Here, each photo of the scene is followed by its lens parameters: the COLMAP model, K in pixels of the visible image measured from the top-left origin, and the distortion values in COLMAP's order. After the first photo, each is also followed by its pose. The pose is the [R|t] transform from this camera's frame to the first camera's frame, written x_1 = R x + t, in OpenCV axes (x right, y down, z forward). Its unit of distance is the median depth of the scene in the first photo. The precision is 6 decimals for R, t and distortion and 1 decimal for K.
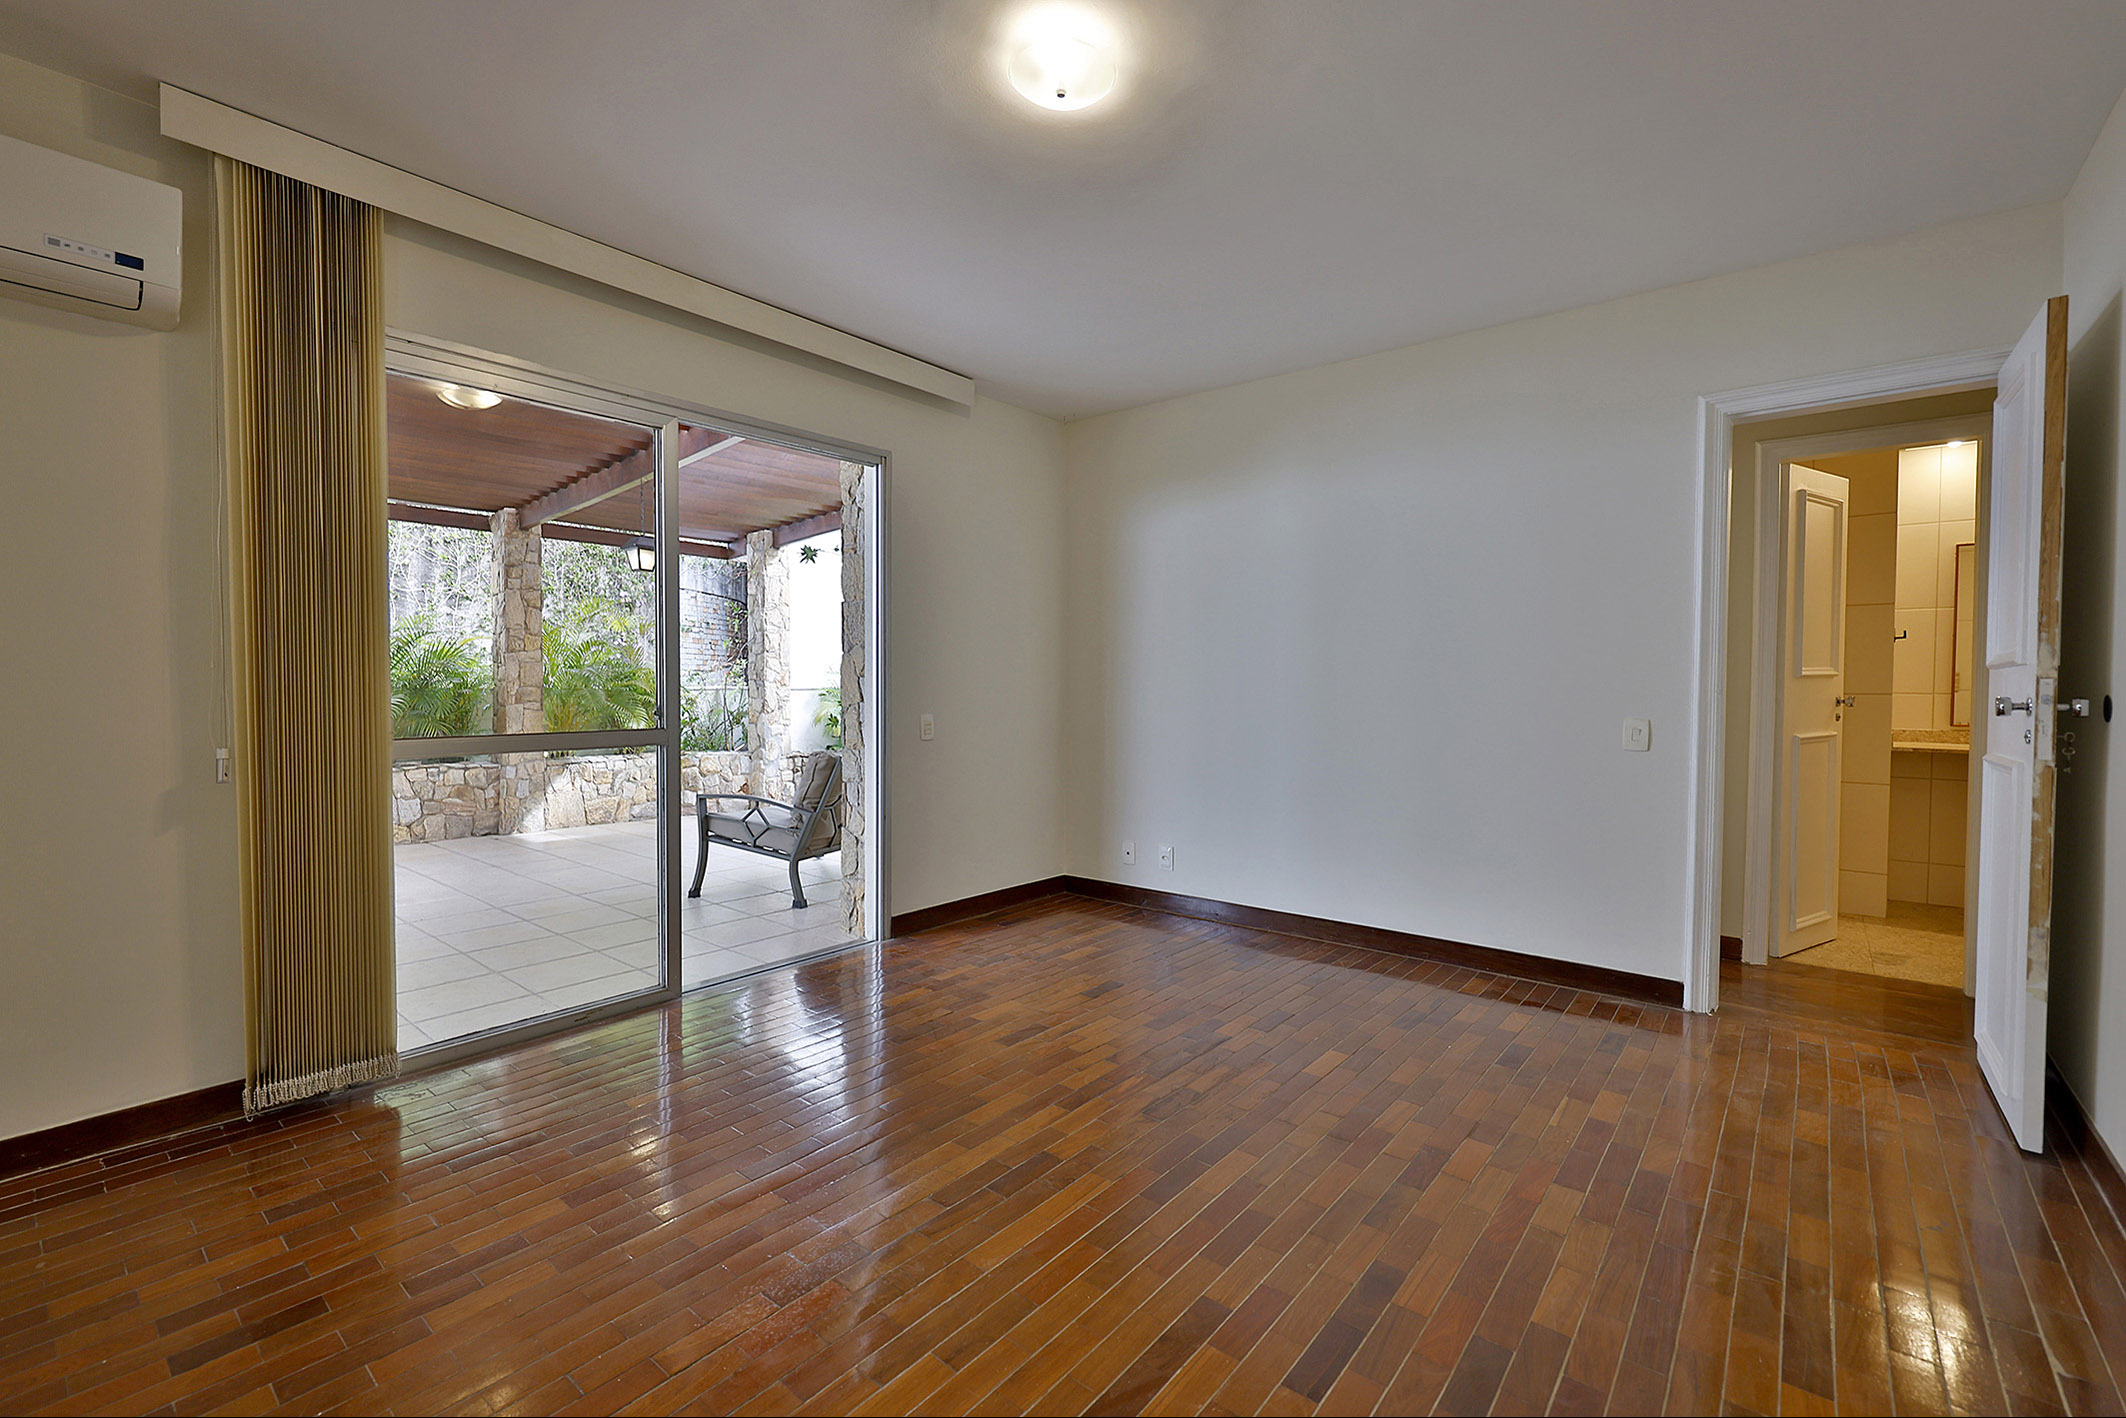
lens RADIAL K [[900.0, 0, 1043.3], [0, 900.0, 713.4], [0, 0, 1]] dist [-0.004654, -0.000173]
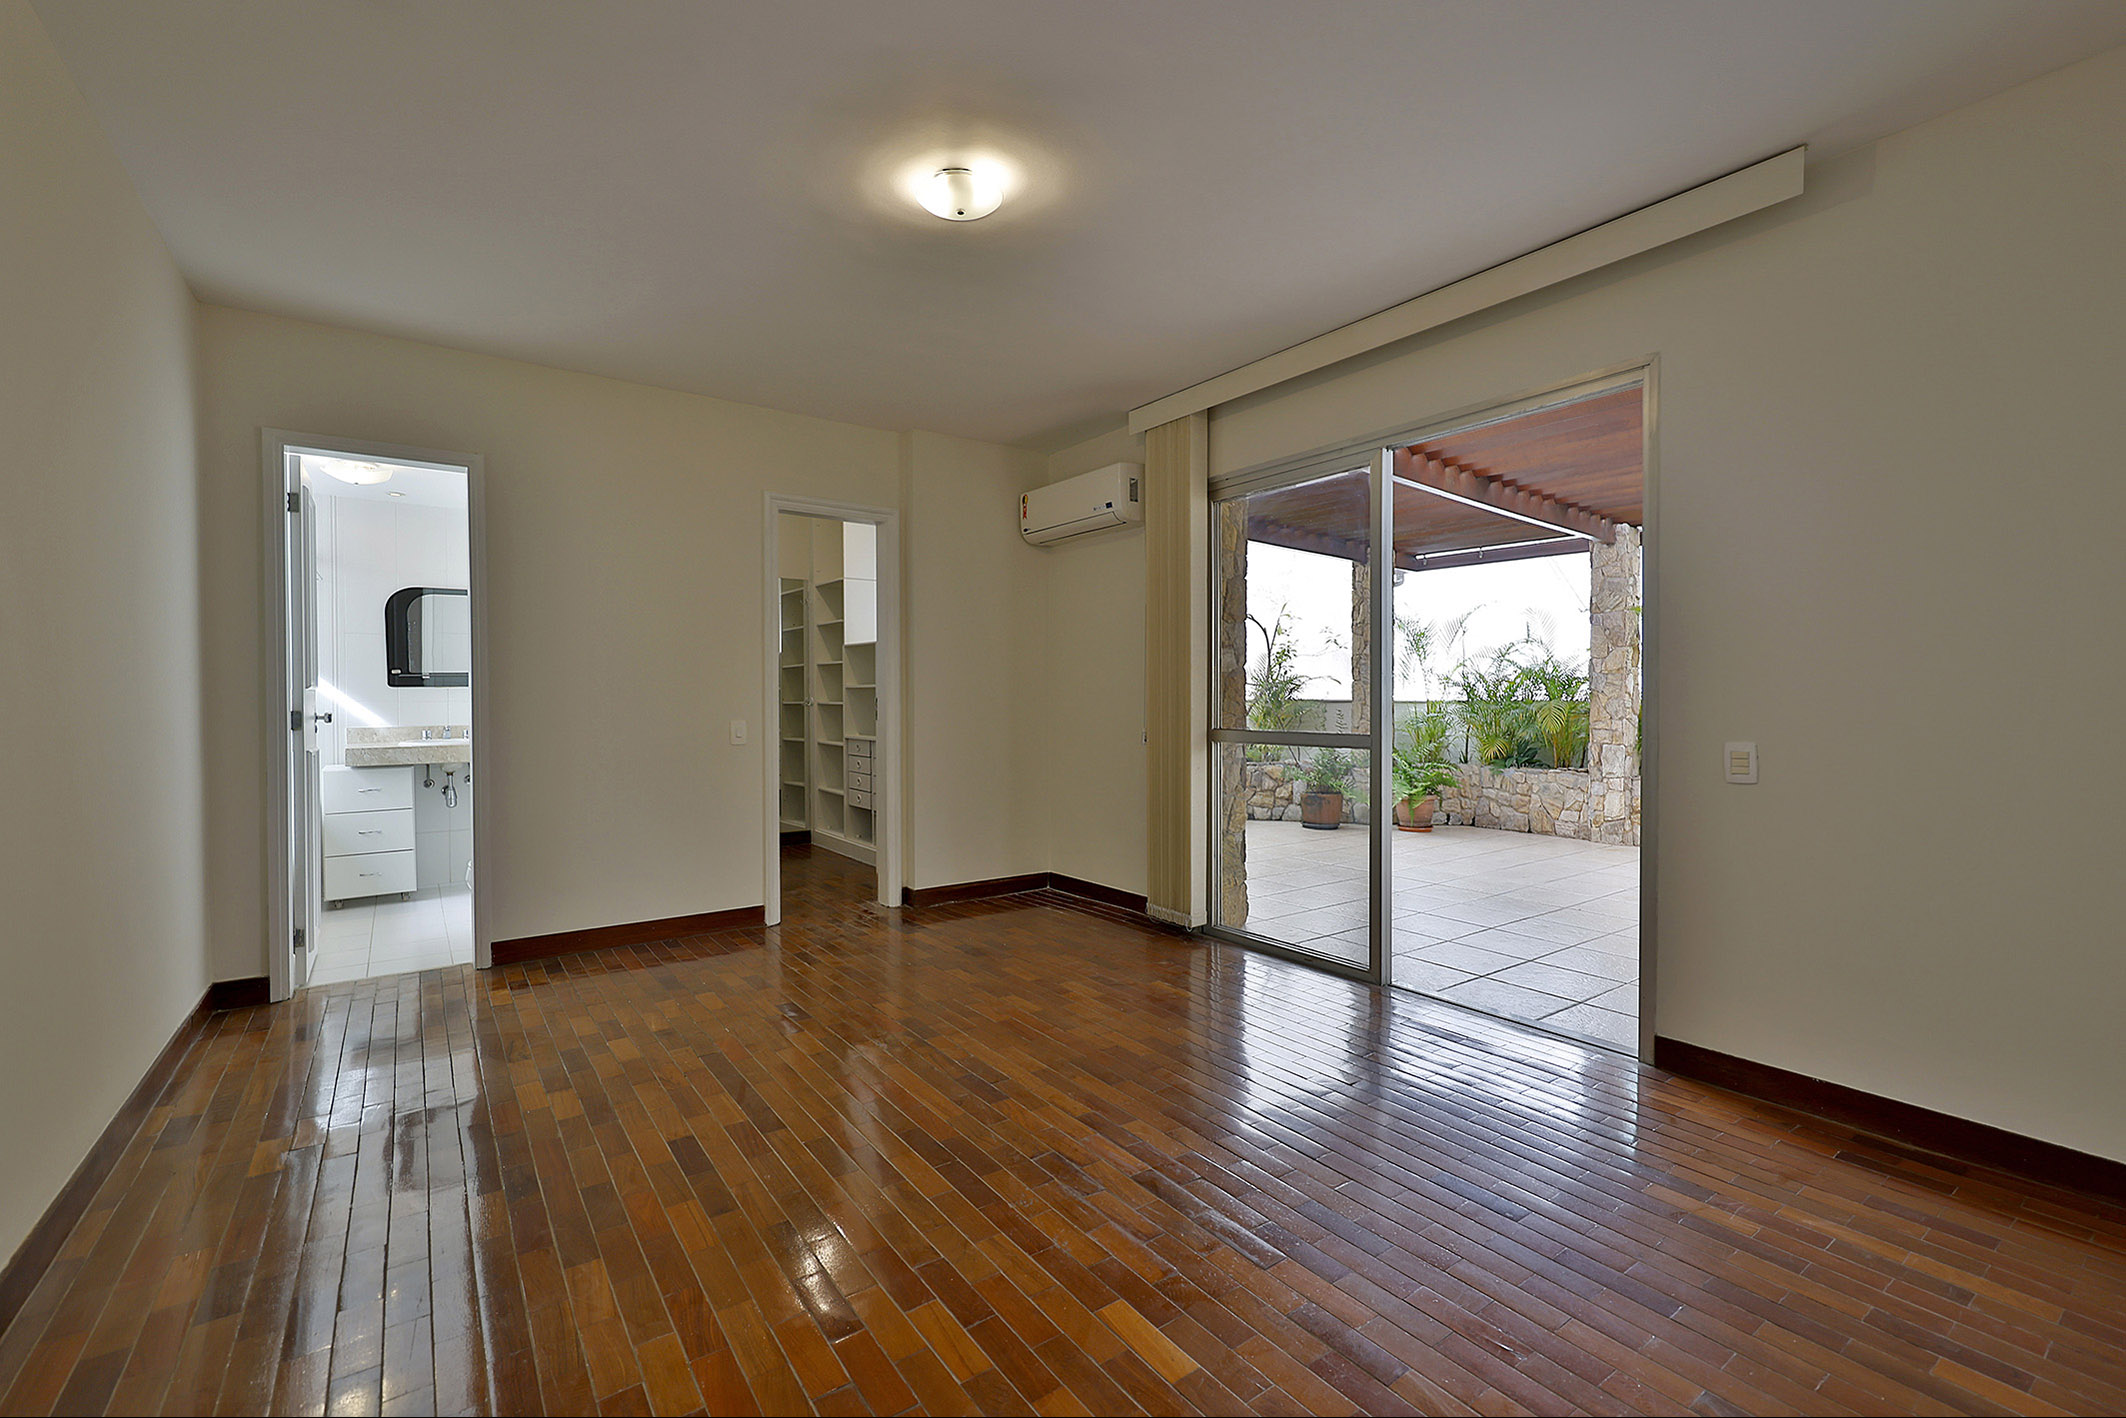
lens RADIAL K [[900.0, 0, 1063.5], [0, 900.0, 707.1], [0, 0, 1]] dist [-0.004654, -0.000173]
pose [[-0.237573, 0.006685, -0.971347, 0.760865], [-0.035309, 0.999256, 0.015513, -0.020291], [0.970728, 0.037983, -0.237160, 0.920655]]
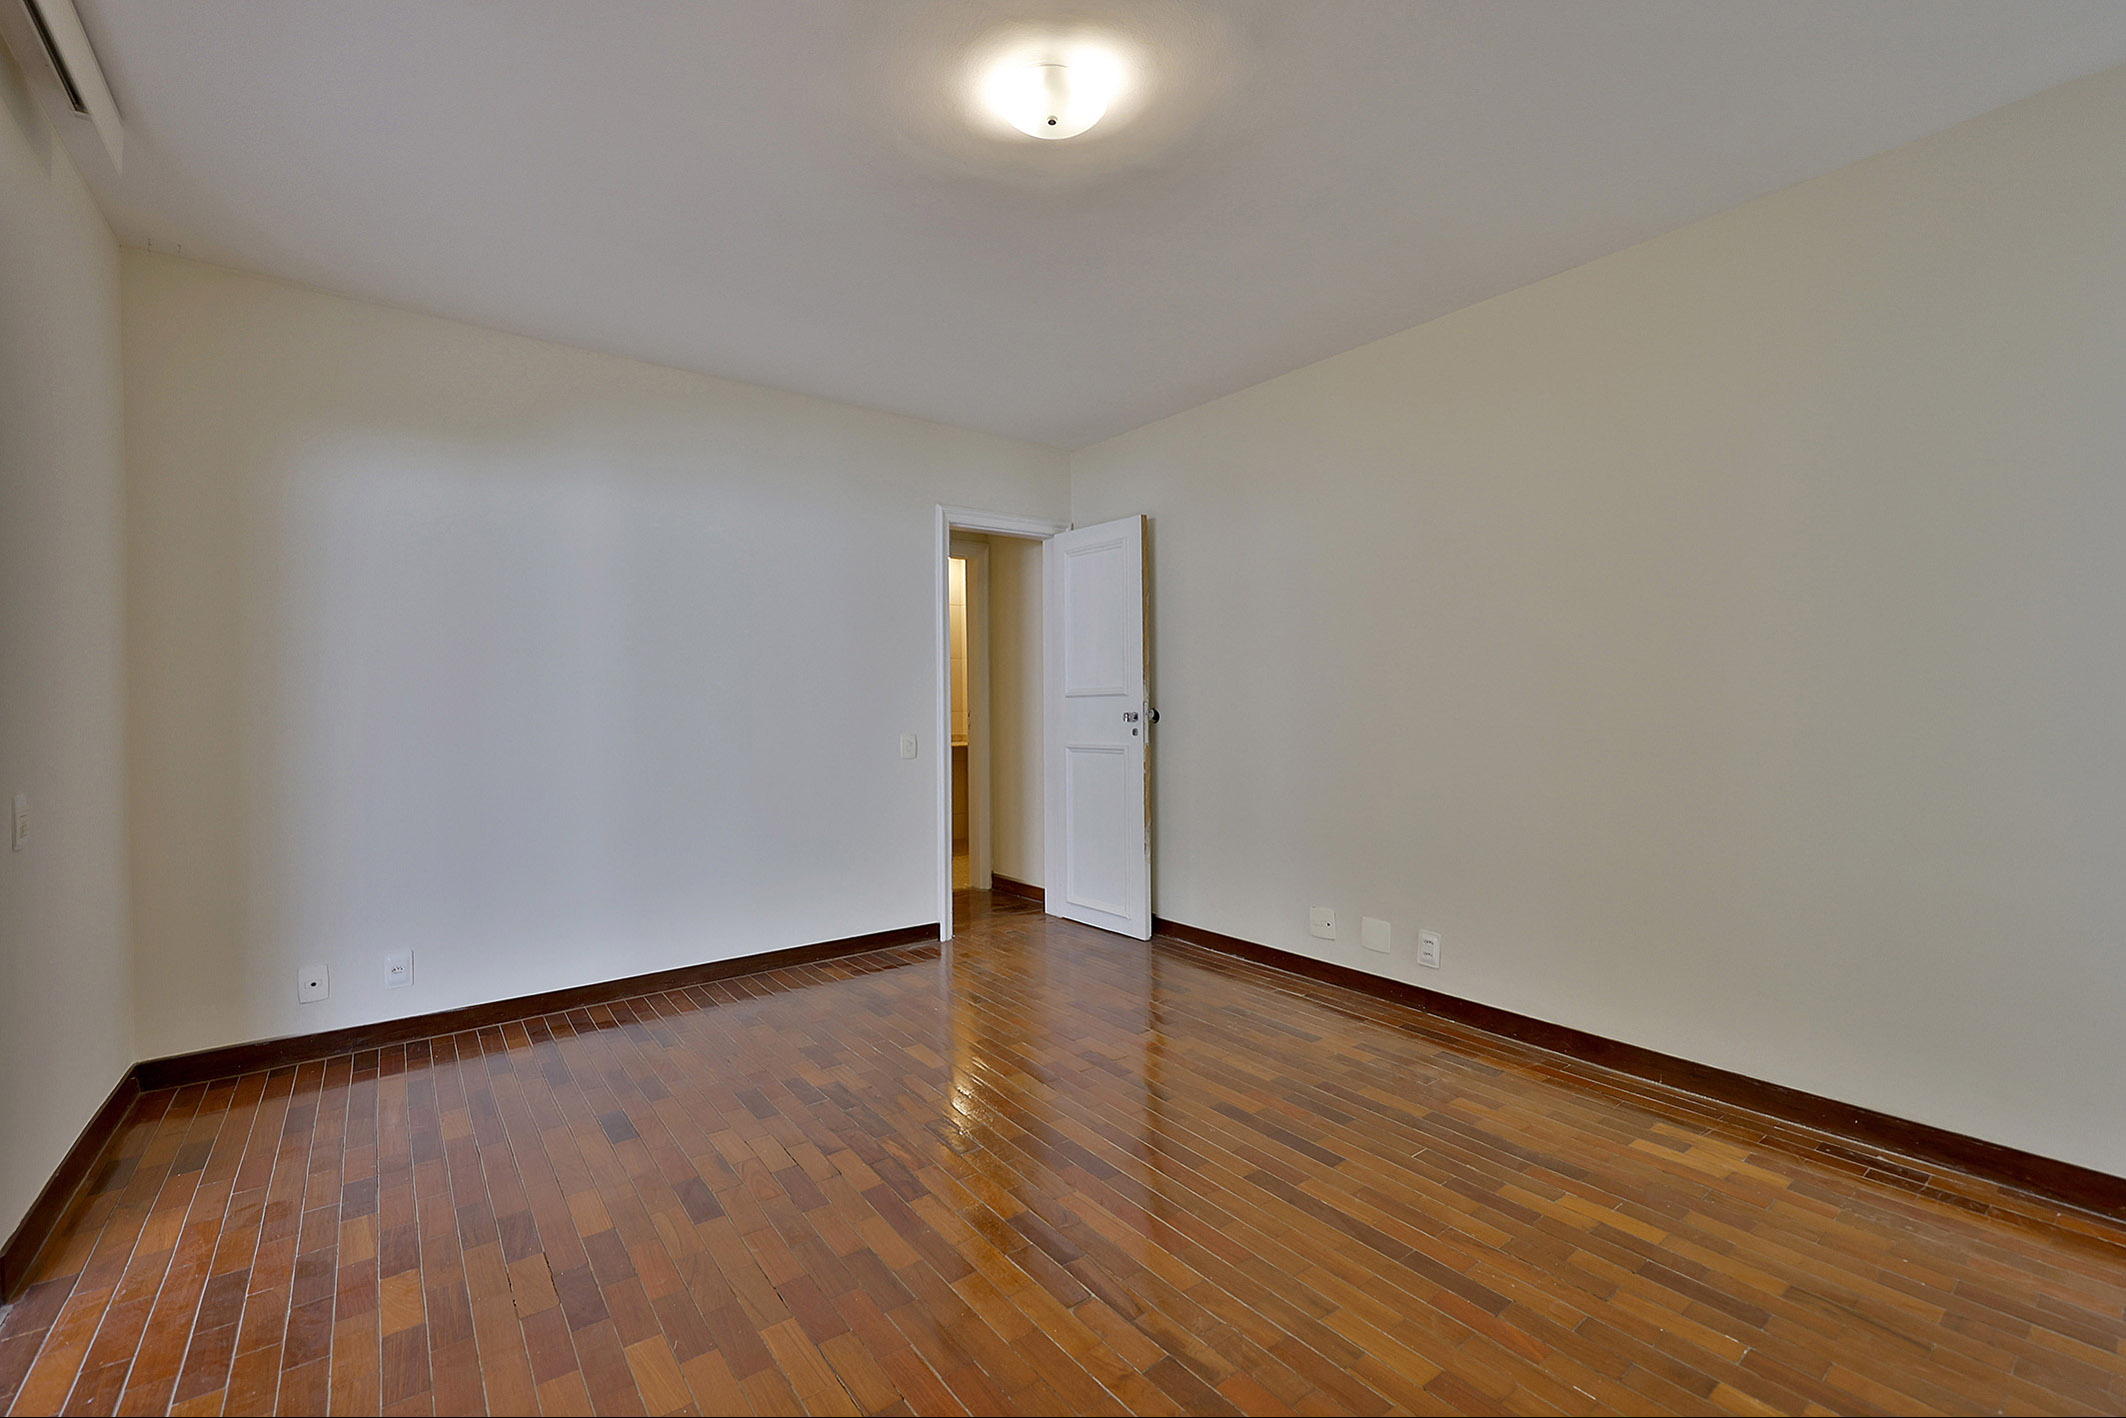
lens RADIAL K [[900.0, 0, 1056.6], [0, 900.0, 695.0], [0, 0, 1]] dist [-0.004654, -0.000173]
pose [[0.205449, 0.006602, 0.978645, -0.620595], [0.036883, 0.999215, -0.014484, -0.022438], [-0.977972, 0.039072, 0.205045, 0.519660]]
